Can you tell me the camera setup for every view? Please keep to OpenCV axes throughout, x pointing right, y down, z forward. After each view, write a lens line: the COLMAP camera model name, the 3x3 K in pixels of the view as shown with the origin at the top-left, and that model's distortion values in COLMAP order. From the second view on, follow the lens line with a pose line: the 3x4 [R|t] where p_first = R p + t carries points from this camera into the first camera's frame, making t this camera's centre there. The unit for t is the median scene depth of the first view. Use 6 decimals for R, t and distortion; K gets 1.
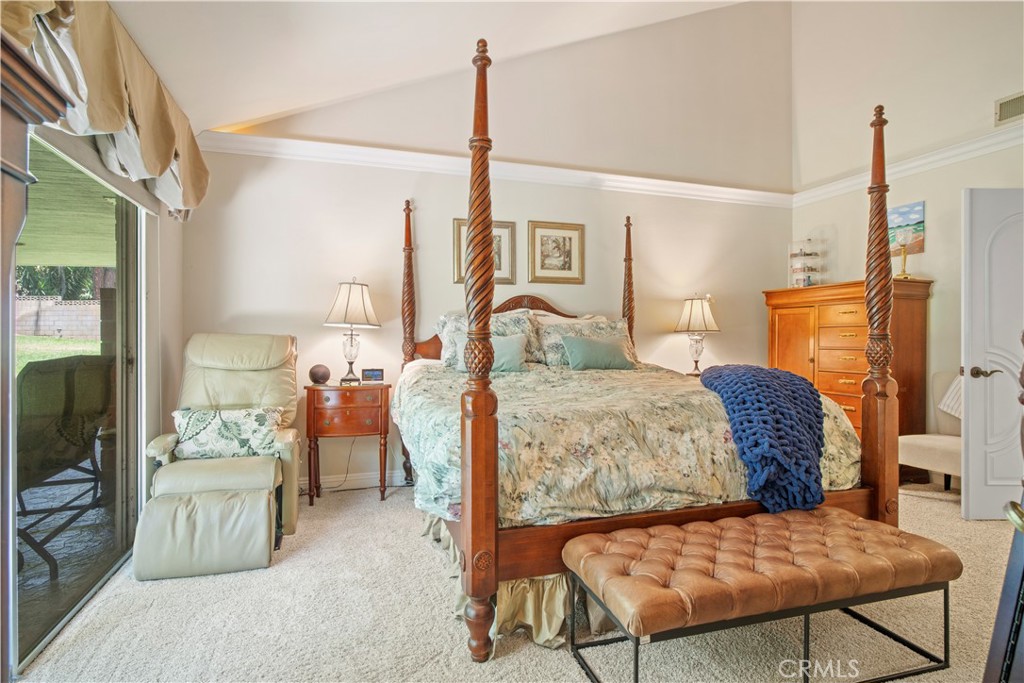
lens RADIAL K [[530.7, 0, 513.5], [0, 530.7, 342.8], [0, 0, 1]] dist [-0.003138, -0.000977]
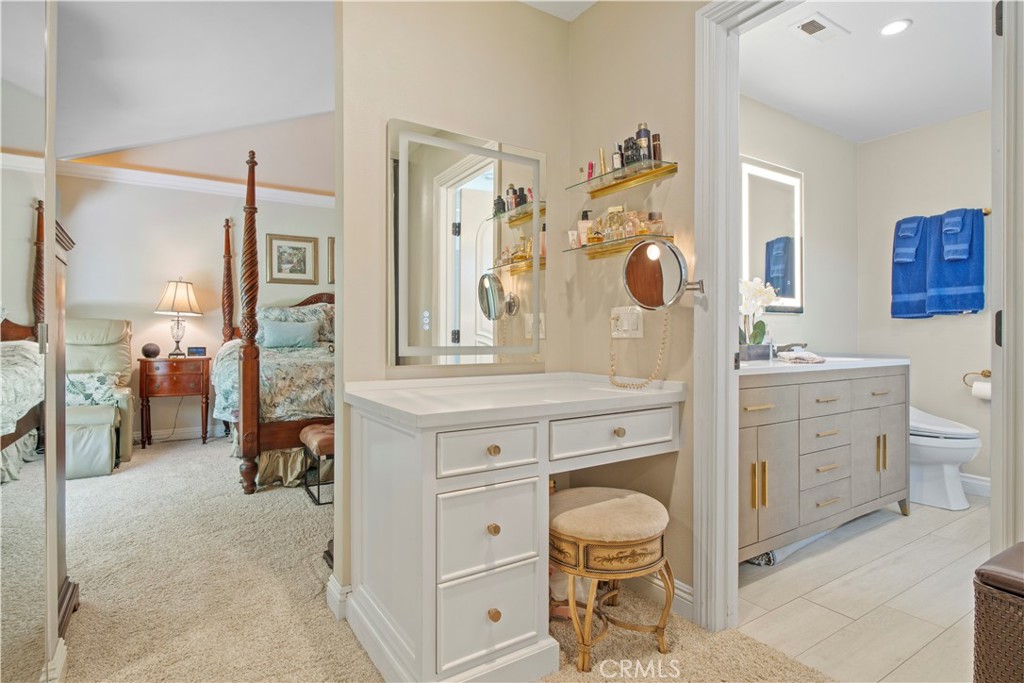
lens RADIAL K [[530.7, 0, 510.6], [0, 530.7, 337.8], [0, 0, 1]] dist [-0.003138, -0.000977]
pose [[0.970806, -0.000830, 0.239863, 0.219401], [0.002077, 0.999986, -0.004944, 0.043948], [-0.239856, 0.005298, 0.970794, -0.578939]]
